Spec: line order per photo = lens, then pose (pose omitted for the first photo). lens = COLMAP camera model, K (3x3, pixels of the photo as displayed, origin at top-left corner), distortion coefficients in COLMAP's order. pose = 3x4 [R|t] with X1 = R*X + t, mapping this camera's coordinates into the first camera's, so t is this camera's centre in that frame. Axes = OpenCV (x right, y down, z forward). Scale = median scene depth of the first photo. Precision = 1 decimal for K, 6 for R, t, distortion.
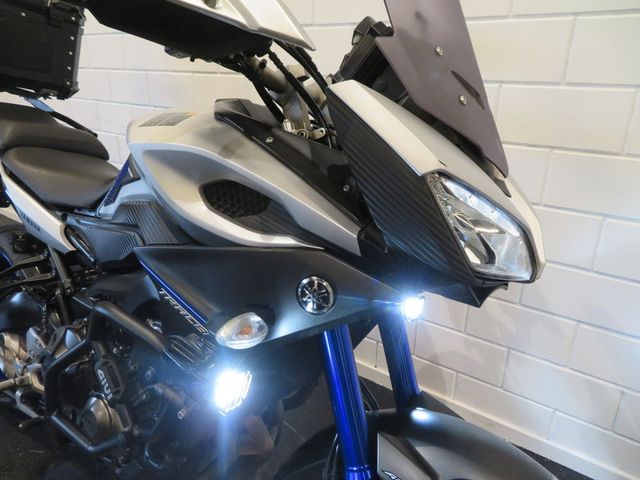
lens RADIAL K [[461.6, 0, 320.0], [0, 461.6, 240.0], [0, 0, 1]] dist [-0.003319, 0.000070]
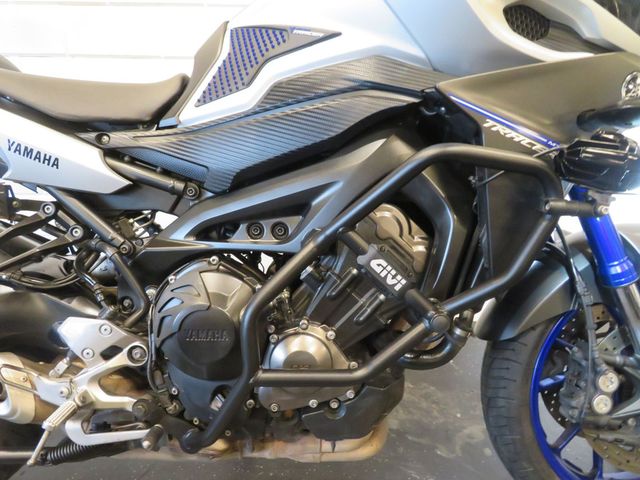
lens RADIAL K [[453.8, 0, 320.0], [0, 453.8, 240.0], [0, 0, 1]] dist [-0.004864, 0.000815]
pose [[0.801409, -0.193713, 0.565879, -1.181329], [0.213606, 0.976404, 0.031731, 0.242123], [-0.558673, 0.095446, 0.823878, 0.479073]]
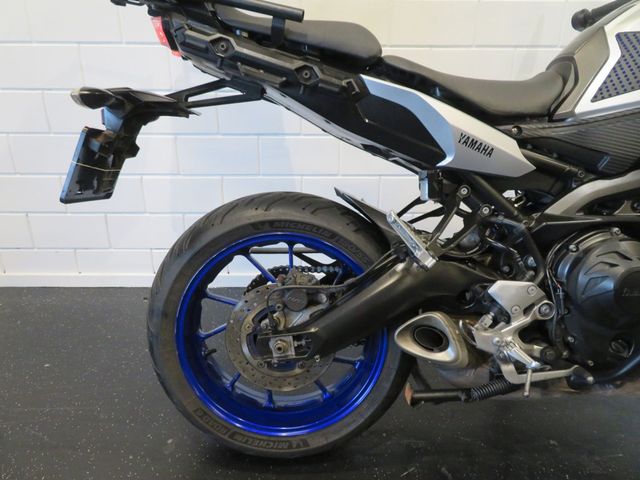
lens RADIAL K [[453.8, 0, 320.0], [0, 453.8, 240.0], [0, 0, 1]] dist [-0.004864, 0.000815]
pose [[0.785831, -0.241586, 0.569303, -2.214964], [0.230254, 0.968655, 0.093224, -0.027930], [-0.573980, 0.057826, 0.816825, 0.947495]]
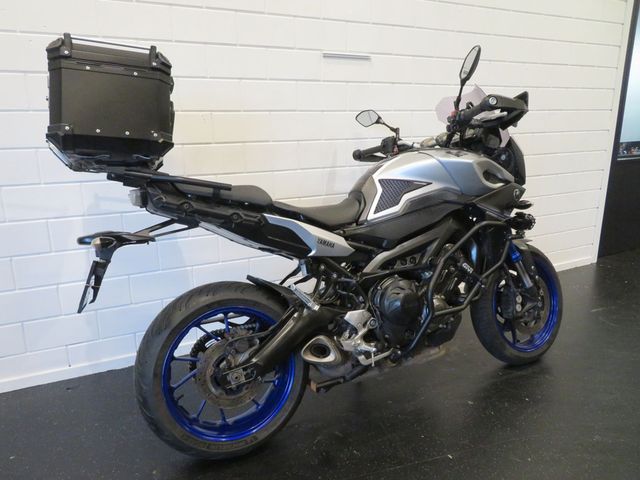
lens RADIAL K [[453.8, 0, 320.0], [0, 453.8, 240.0], [0, 0, 1]] dist [-0.004864, 0.000815]
pose [[0.461118, -0.236175, 0.855331, -3.185387], [0.340845, 0.937123, 0.075007, -0.277917], [-0.819265, 0.256948, 0.512623, 0.488488]]
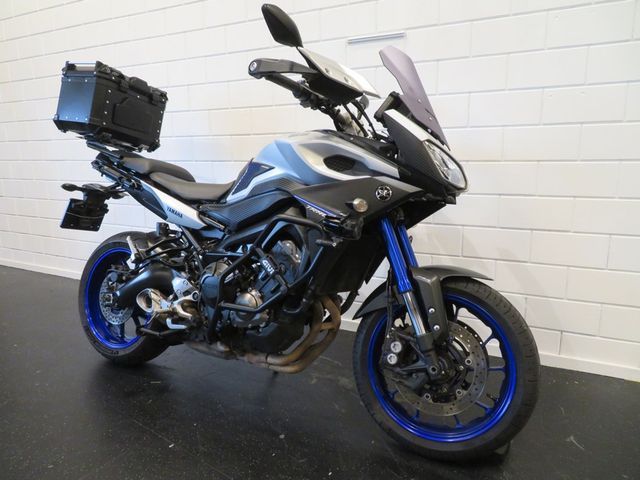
lens RADIAL K [[461.6, 0, 320.0], [0, 461.6, 240.0], [0, 0, 1]] dist [-0.003319, 0.000070]
pose [[0.987462, -0.053724, 0.148432, -0.628557], [0.079431, 0.981696, -0.173103, 0.659410], [-0.136415, 0.182723, 0.973655, -1.118928]]
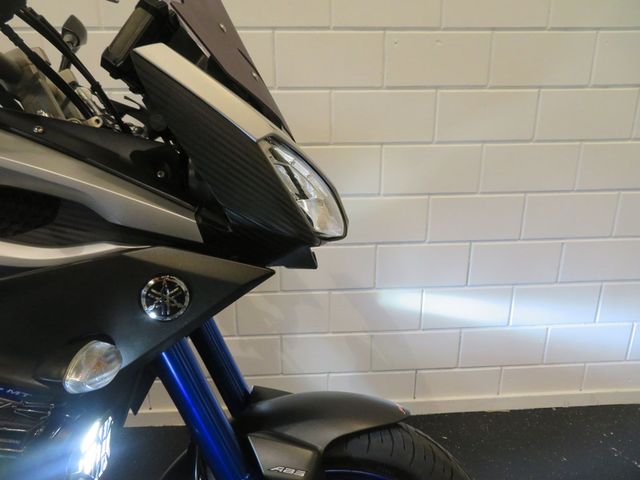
lens RADIAL K [[455.5, 0, 320.0], [0, 455.5, 240.0], [0, 0, 1]] dist [-0.006996, -0.002503]
pose [[0.774143, -0.200182, 0.600525, -0.233926], [0.242410, 0.970113, 0.010890, 0.066694], [-0.584757, 0.137143, 0.799532, 0.143902]]
